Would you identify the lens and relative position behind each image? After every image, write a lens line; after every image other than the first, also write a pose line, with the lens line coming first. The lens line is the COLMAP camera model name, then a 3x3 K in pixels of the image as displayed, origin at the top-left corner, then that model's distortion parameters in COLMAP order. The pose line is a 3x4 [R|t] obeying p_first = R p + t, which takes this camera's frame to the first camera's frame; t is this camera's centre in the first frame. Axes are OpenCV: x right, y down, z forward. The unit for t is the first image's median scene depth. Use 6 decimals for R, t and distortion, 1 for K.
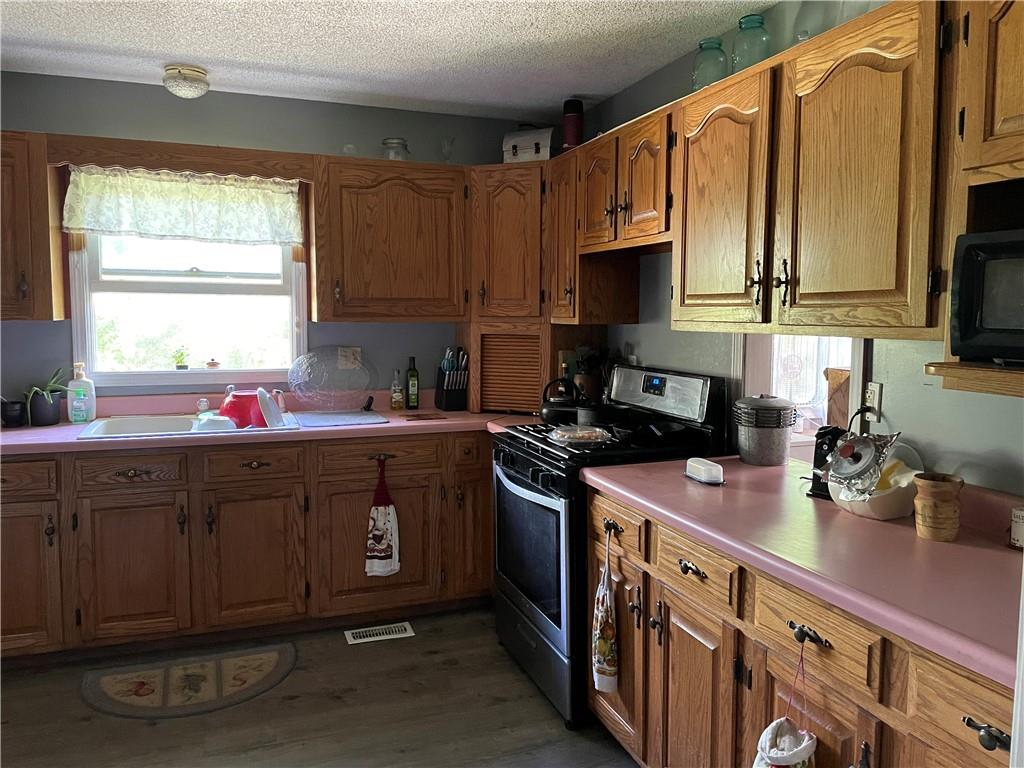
lens RADIAL K [[766.1, 0, 505.2], [0, 766.1, 375.4], [0, 0, 1]] dist [0.098243, -0.123856]
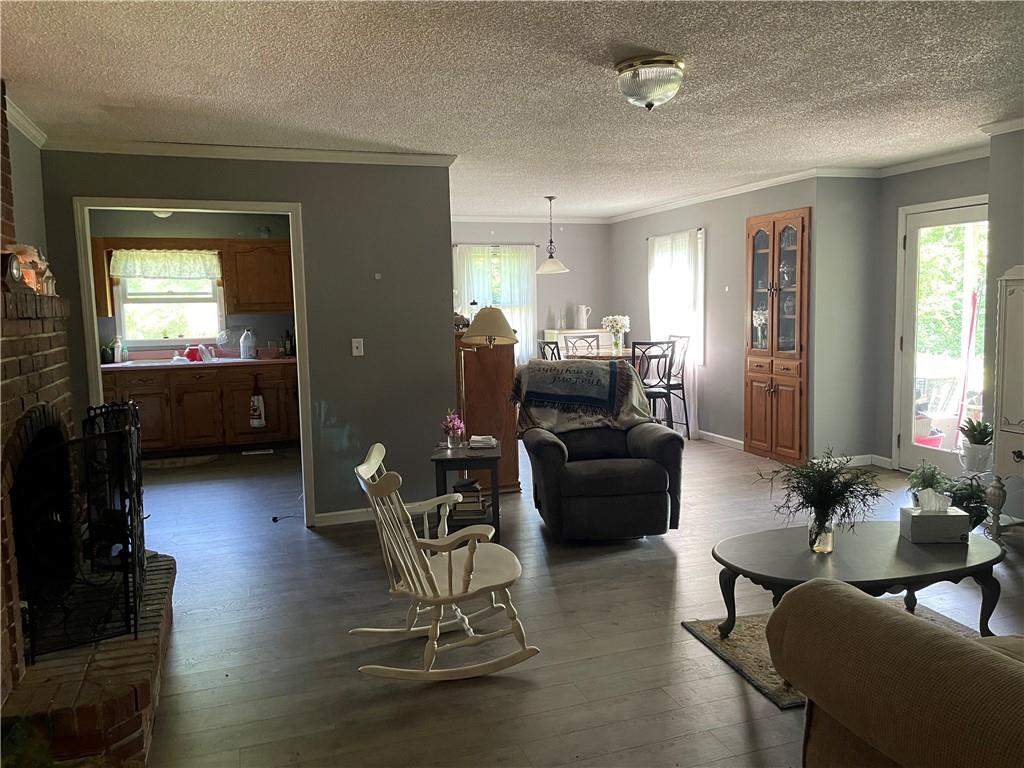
lens RADIAL K [[790.7, 0, 512.0], [0, 790.7, 384.0], [0, 0, 1]] dist [0.091703, -0.125988]
pose [[0.999639, -0.025951, -0.006890, 0.613344], [0.026080, 0.999474, 0.019269, 0.111156], [0.006386, -0.019442, 0.999791, -1.344453]]
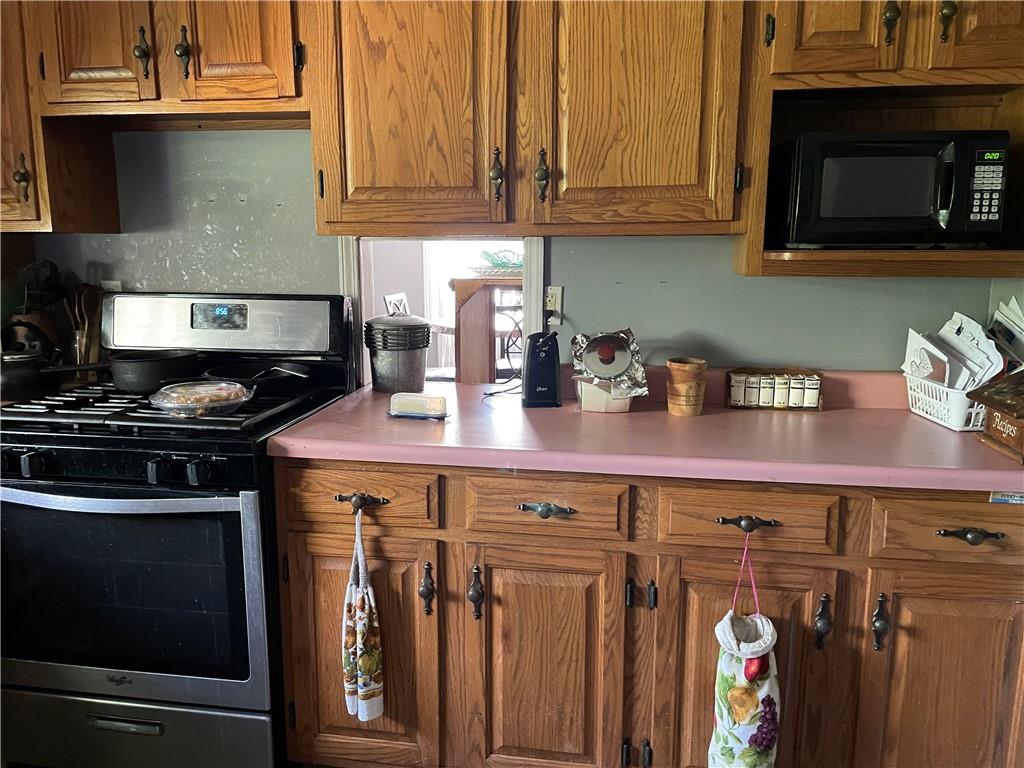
lens RADIAL K [[790.7, 0, 512.0], [0, 790.7, 384.0], [0, 0, 1]] dist [0.091703, -0.125988]
pose [[0.498230, -0.148502, 0.854233, -0.293991], [0.072682, 0.988909, 0.129522, -0.001639], [-0.863993, -0.002444, 0.503497, 0.348442]]
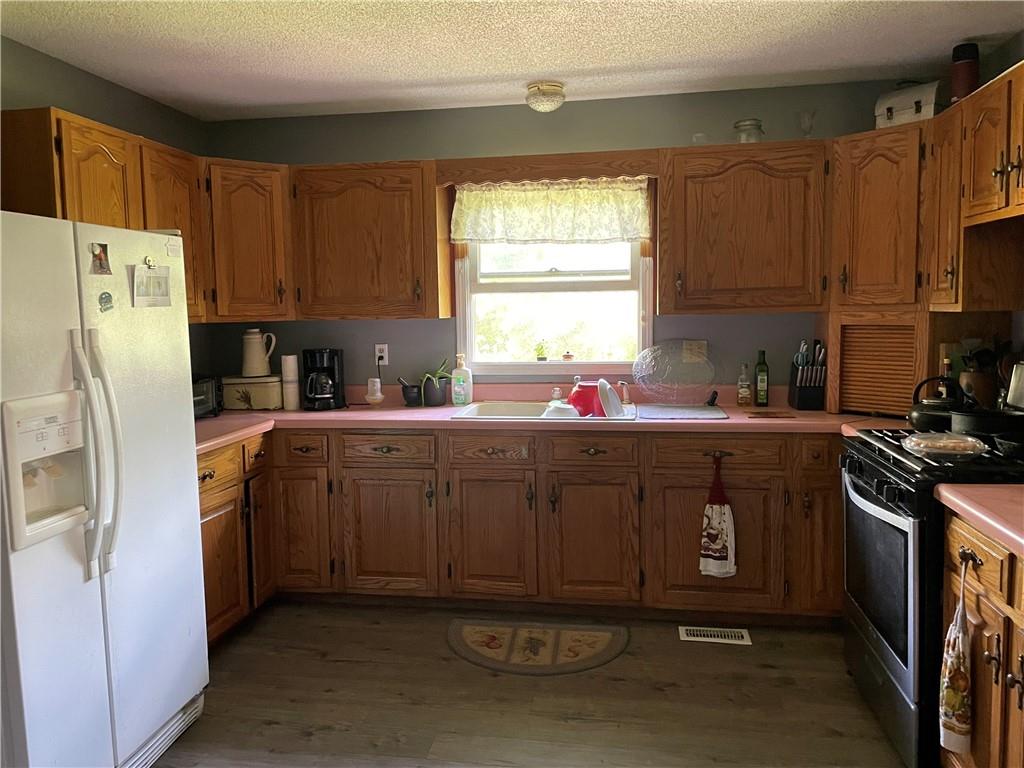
lens RADIAL K [[766.1, 0, 505.2], [0, 766.1, 375.4], [0, 0, 1]] dist [0.098243, -0.123856]
pose [[0.875992, 0.021197, -0.481859, 0.071667], [-0.018012, 0.999775, 0.011236, 0.001689], [0.481989, -0.001163, 0.876177, 0.023584]]
